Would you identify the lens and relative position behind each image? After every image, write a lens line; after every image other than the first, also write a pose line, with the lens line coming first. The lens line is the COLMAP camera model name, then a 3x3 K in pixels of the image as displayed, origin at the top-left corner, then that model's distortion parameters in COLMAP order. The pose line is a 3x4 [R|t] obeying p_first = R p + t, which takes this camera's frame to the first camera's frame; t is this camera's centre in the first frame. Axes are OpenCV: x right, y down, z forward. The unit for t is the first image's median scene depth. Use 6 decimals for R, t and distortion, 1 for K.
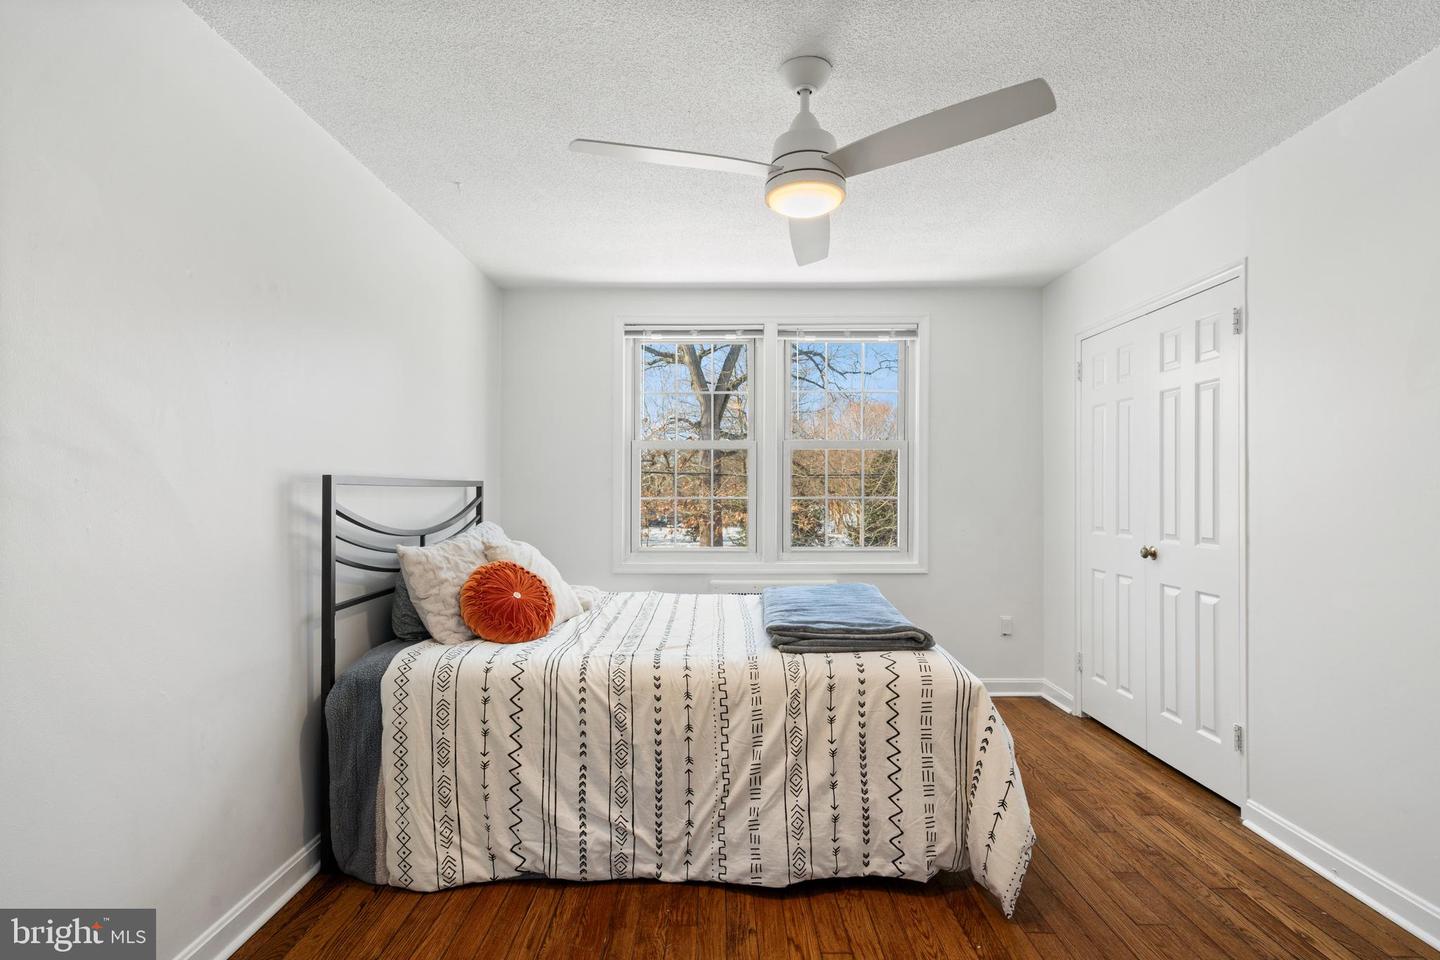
lens RADIAL K [[722.8, 0, 712.4], [0, 722.8, 493.9], [0, 0, 1]] dist [-0.002849, 0.003053]
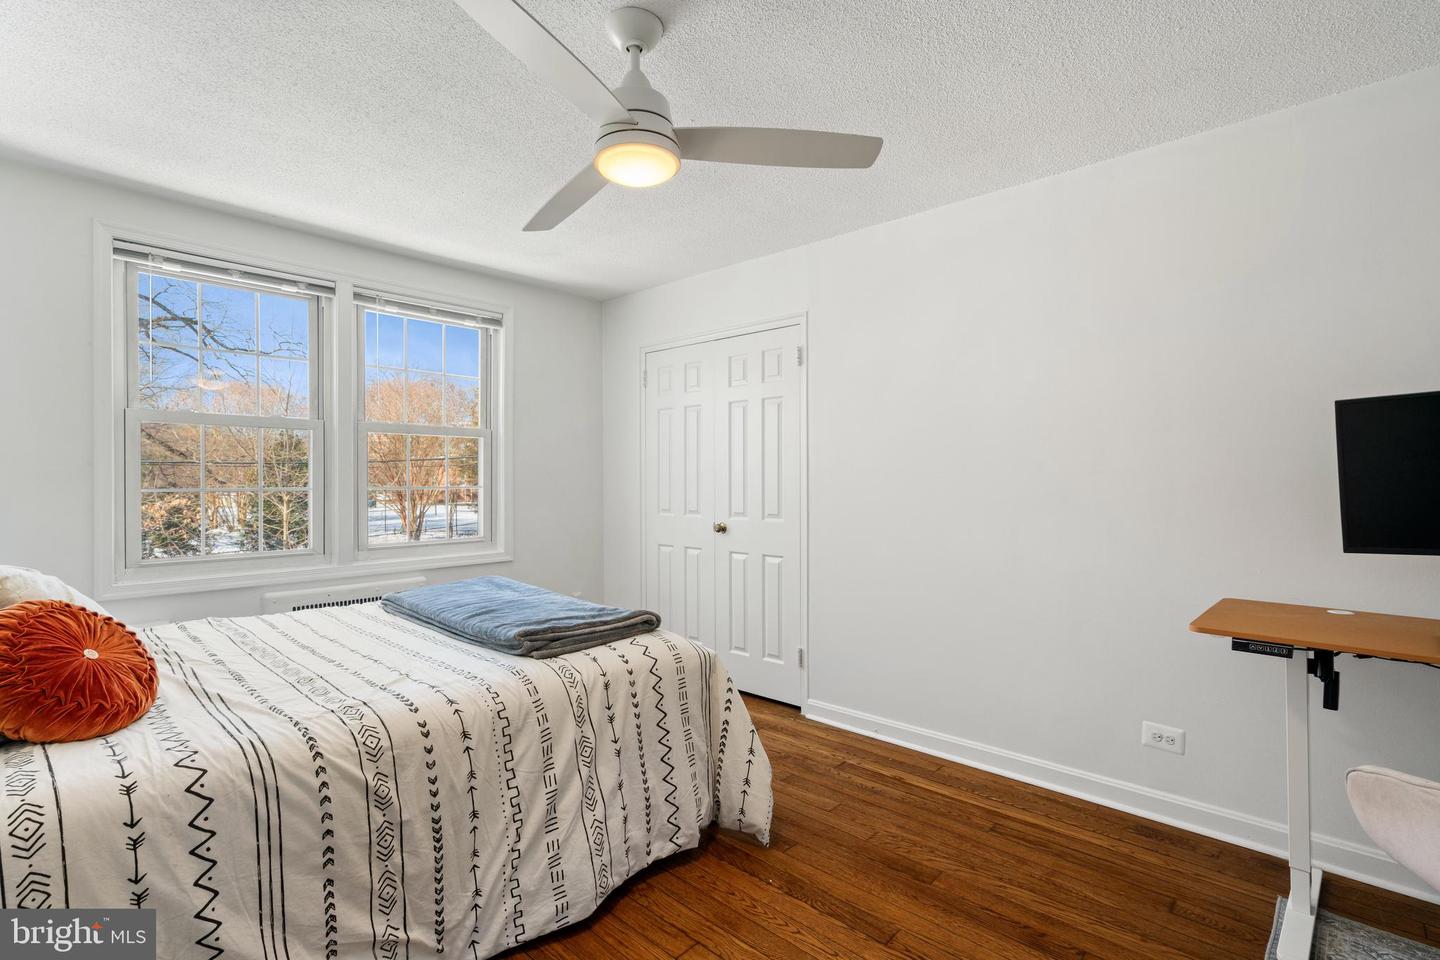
lens RADIAL K [[664.9, 0, 712.1], [0, 664.9, 487.4], [0, 0, 1]] dist [-0.007679, 0.004647]
pose [[0.684778, -0.009342, 0.728692, -0.382134], [0.005084, 0.999955, 0.008041, 0.000721], [-0.728734, -0.001802, 0.684795, 0.303440]]
